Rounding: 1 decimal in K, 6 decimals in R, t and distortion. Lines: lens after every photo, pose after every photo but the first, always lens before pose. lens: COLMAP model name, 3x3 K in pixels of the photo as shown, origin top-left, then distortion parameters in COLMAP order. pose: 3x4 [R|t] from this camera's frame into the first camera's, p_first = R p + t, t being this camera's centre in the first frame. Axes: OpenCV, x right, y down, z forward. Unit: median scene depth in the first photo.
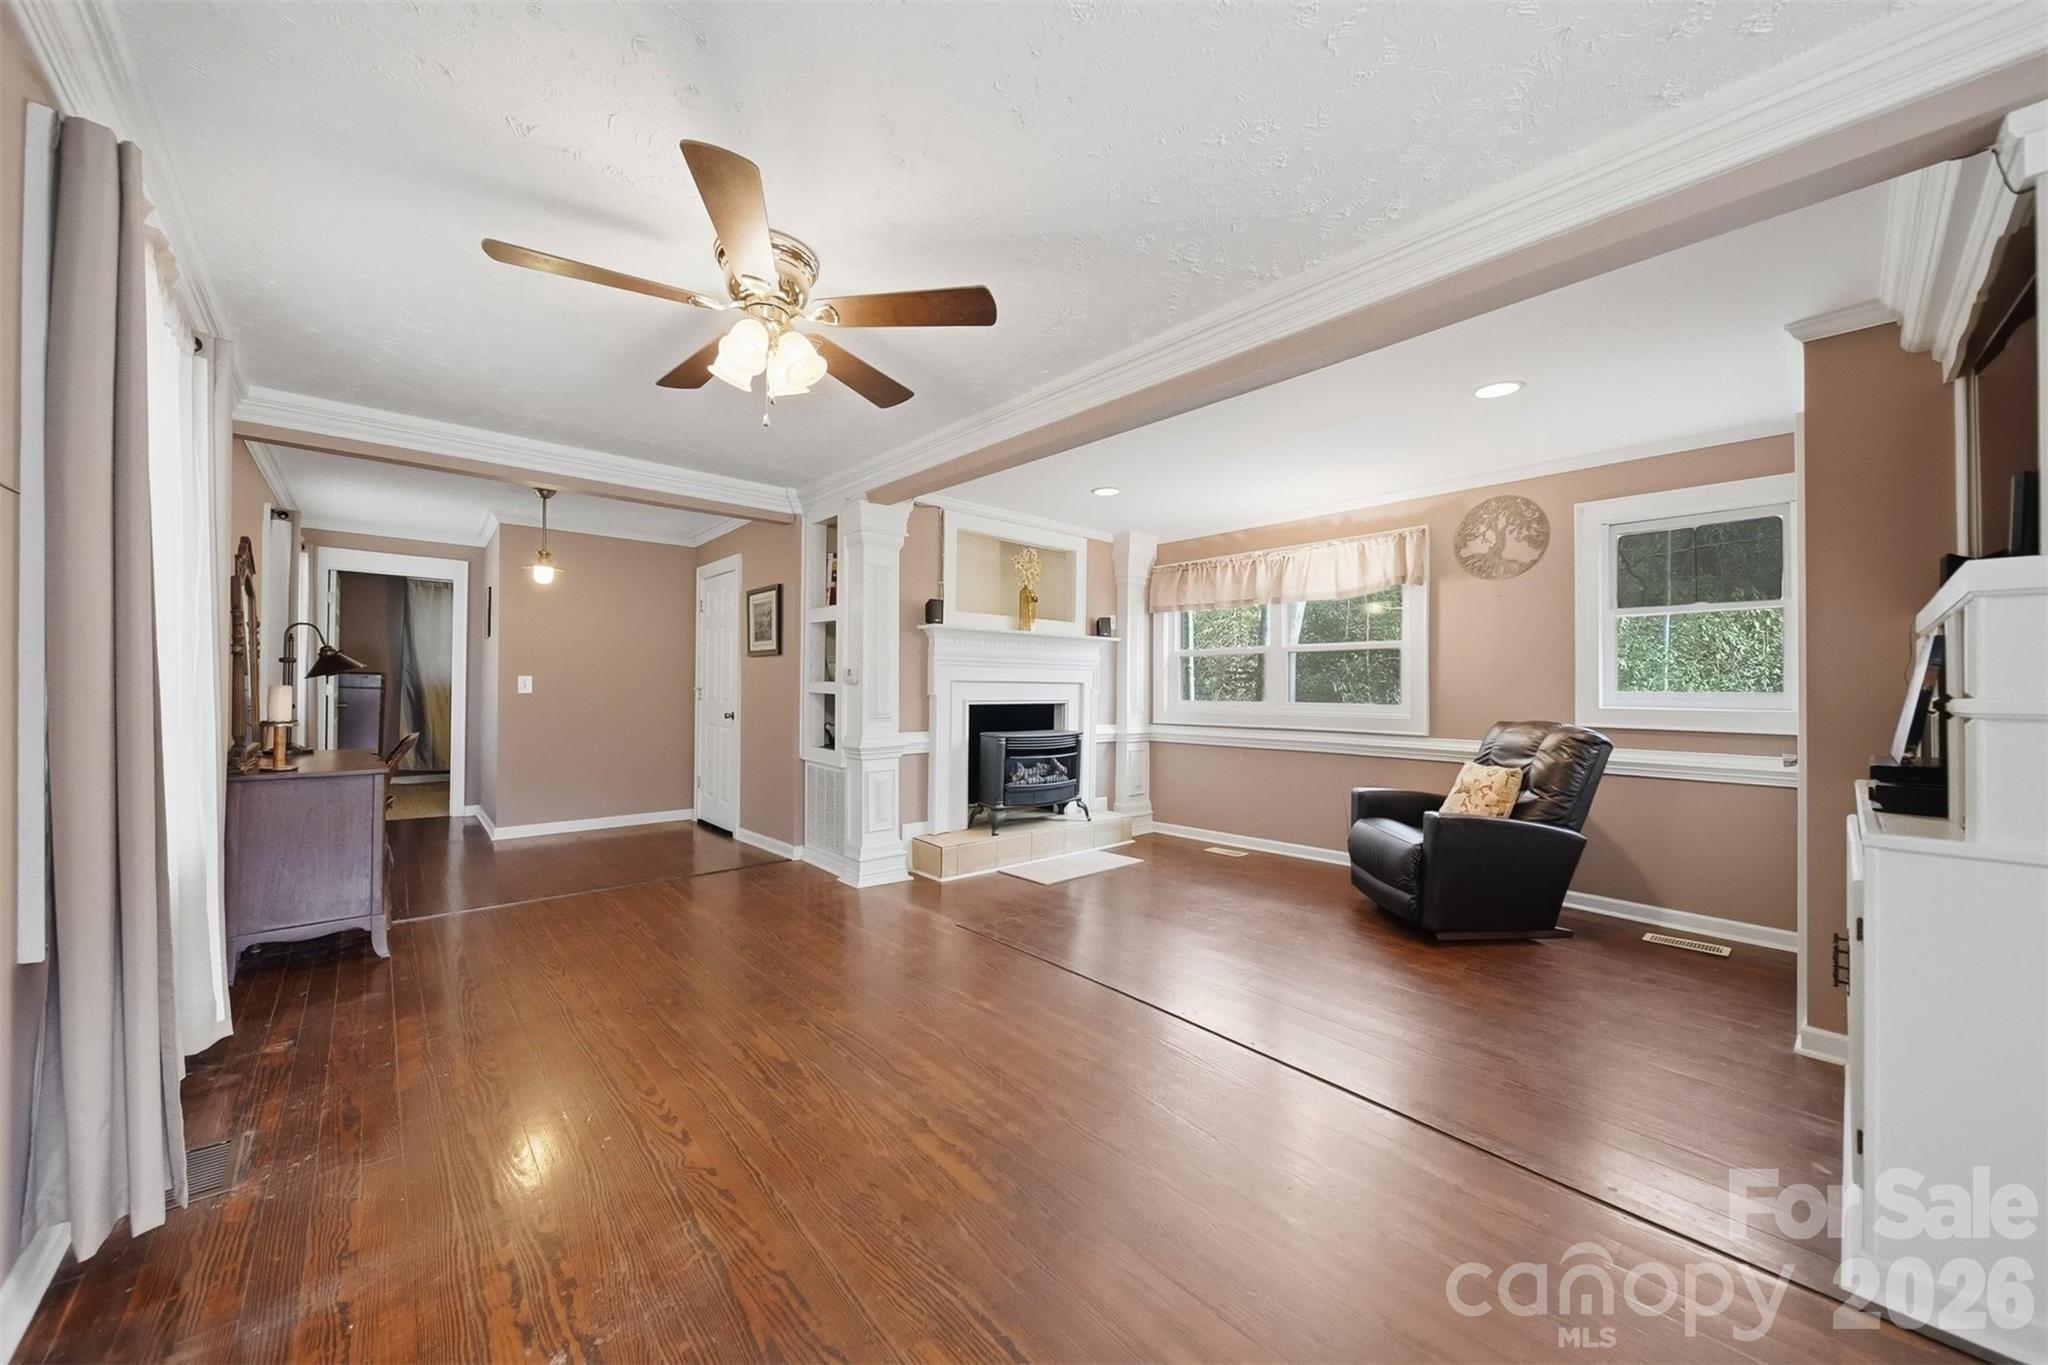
lens RADIAL K [[733.5, 0, 1025.1], [0, 733.5, 679.6], [0, 0, 1]] dist [-0.002747, -0.000243]
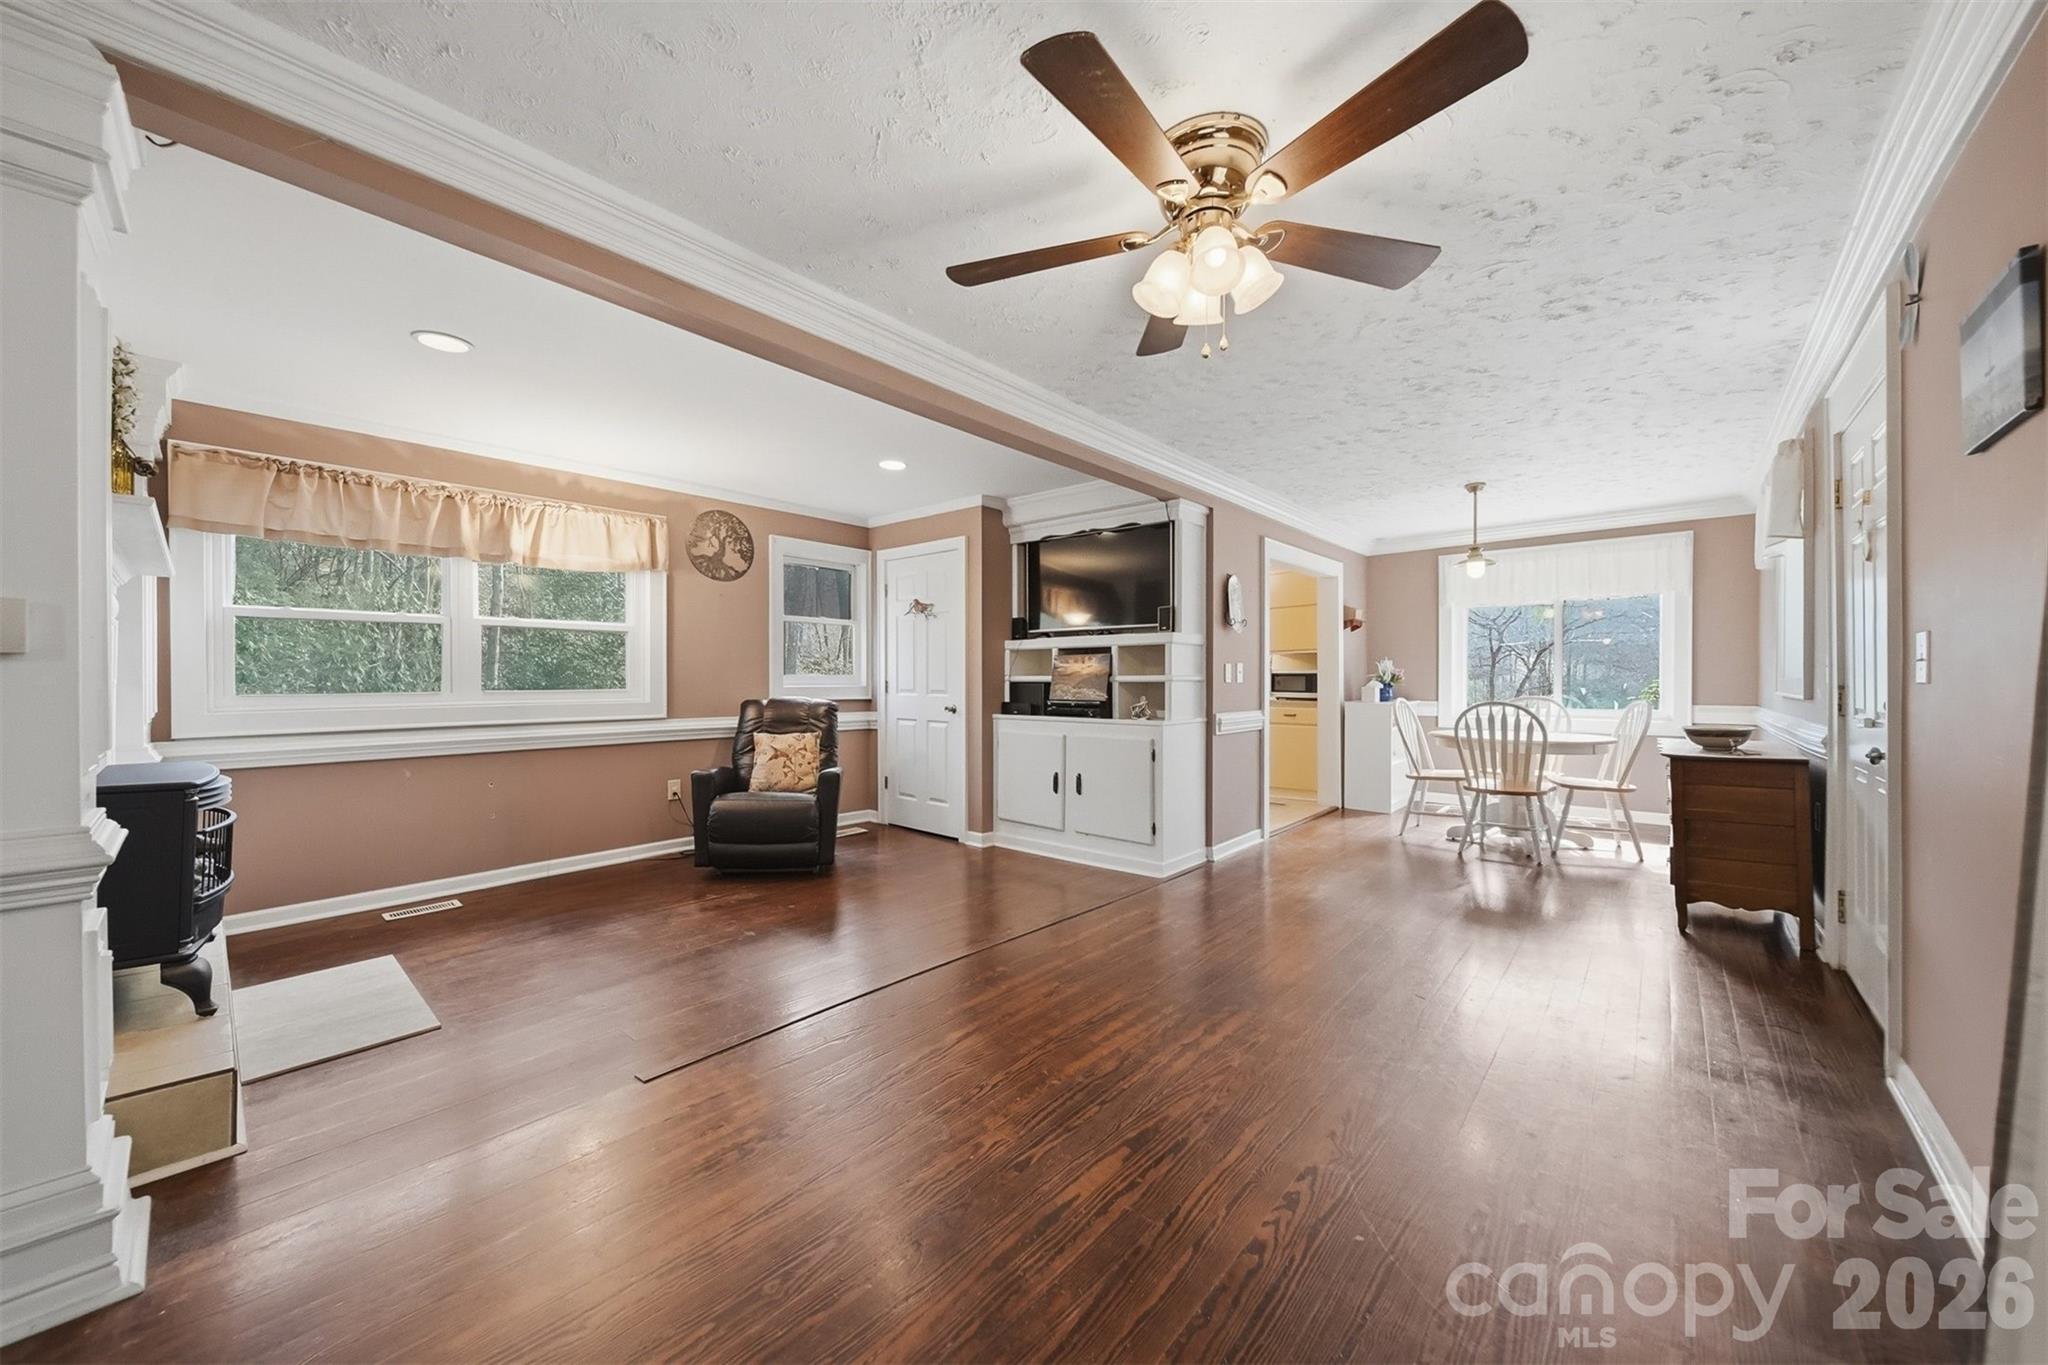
lens RADIAL K [[733.5, 0, 1014.4], [0, 733.5, 685.9], [0, 0, 1]] dist [-0.002747, -0.000243]
pose [[-0.114454, -0.018588, 0.993255, -0.595195], [-0.012575, 0.999772, 0.017261, 0.006820], [-0.993349, -0.010515, -0.114662, 0.668207]]
